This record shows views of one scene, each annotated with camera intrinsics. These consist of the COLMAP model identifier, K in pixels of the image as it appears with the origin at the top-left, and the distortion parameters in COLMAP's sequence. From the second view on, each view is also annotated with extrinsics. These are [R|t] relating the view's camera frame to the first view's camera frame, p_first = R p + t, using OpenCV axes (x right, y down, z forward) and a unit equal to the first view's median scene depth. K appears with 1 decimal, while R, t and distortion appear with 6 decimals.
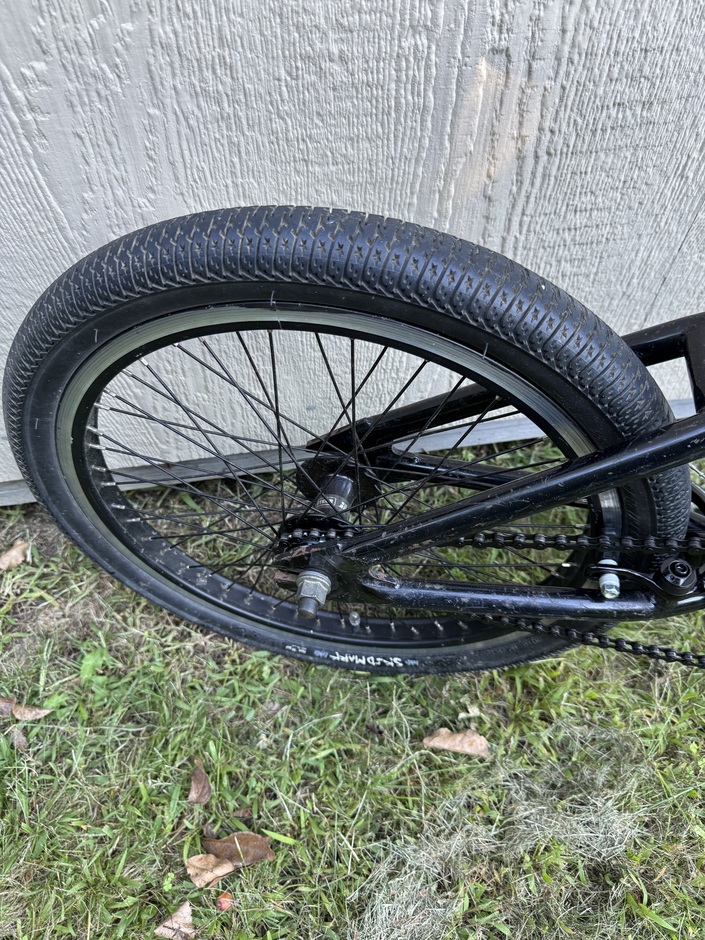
lens RADIAL K [[670.5, 0, 352.5], [0, 670.5, 470.0], [0, 0, 1]] dist [0.000710, 0.001800]
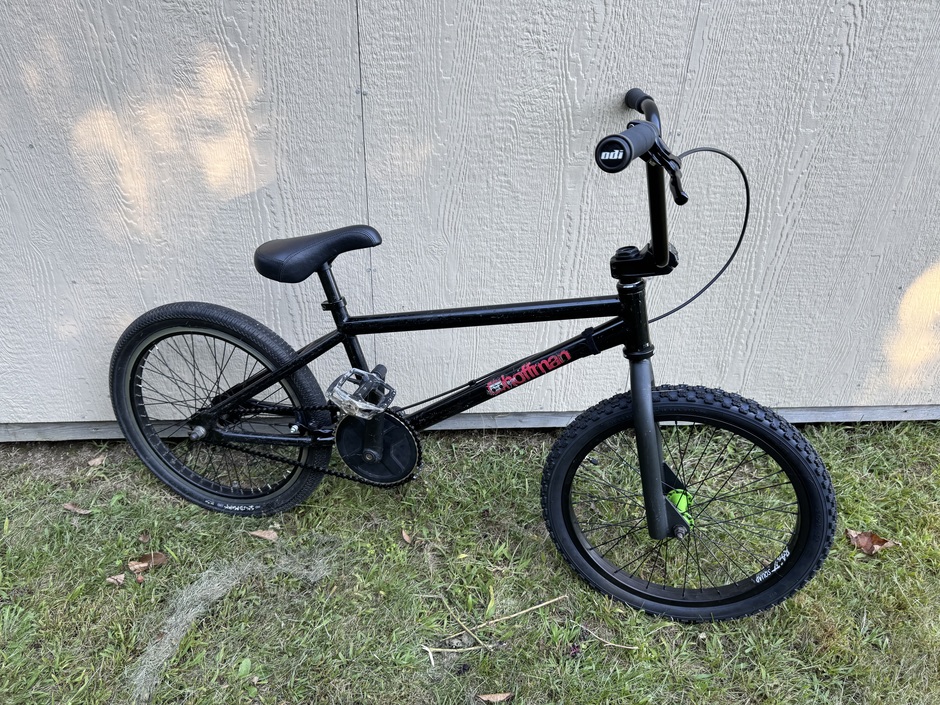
lens RADIAL K [[670.5, 0, 470.0], [0, 670.5, 352.5], [0, 0, 1]] dist [0.000710, 0.001800]
pose [[0.997150, 0.059488, -0.046391, 1.054648], [-0.073633, 0.901242, -0.427015, 0.885115], [0.016407, 0.429214, 0.903054, -1.470802]]
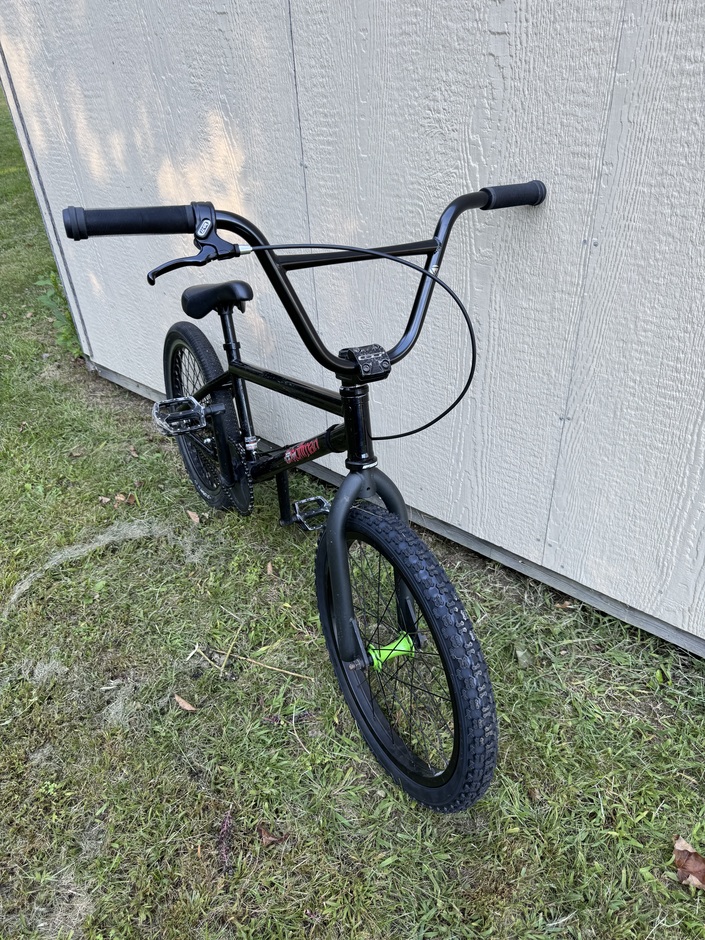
lens RADIAL K [[670.5, 0, 352.5], [0, 670.5, 470.0], [0, 0, 1]] dist [0.000710, 0.001800]
pose [[0.653781, 0.393837, -0.646114, 2.664853], [-0.606858, 0.782946, -0.136816, 0.283456], [0.451989, 0.481547, 0.750878, -1.058957]]
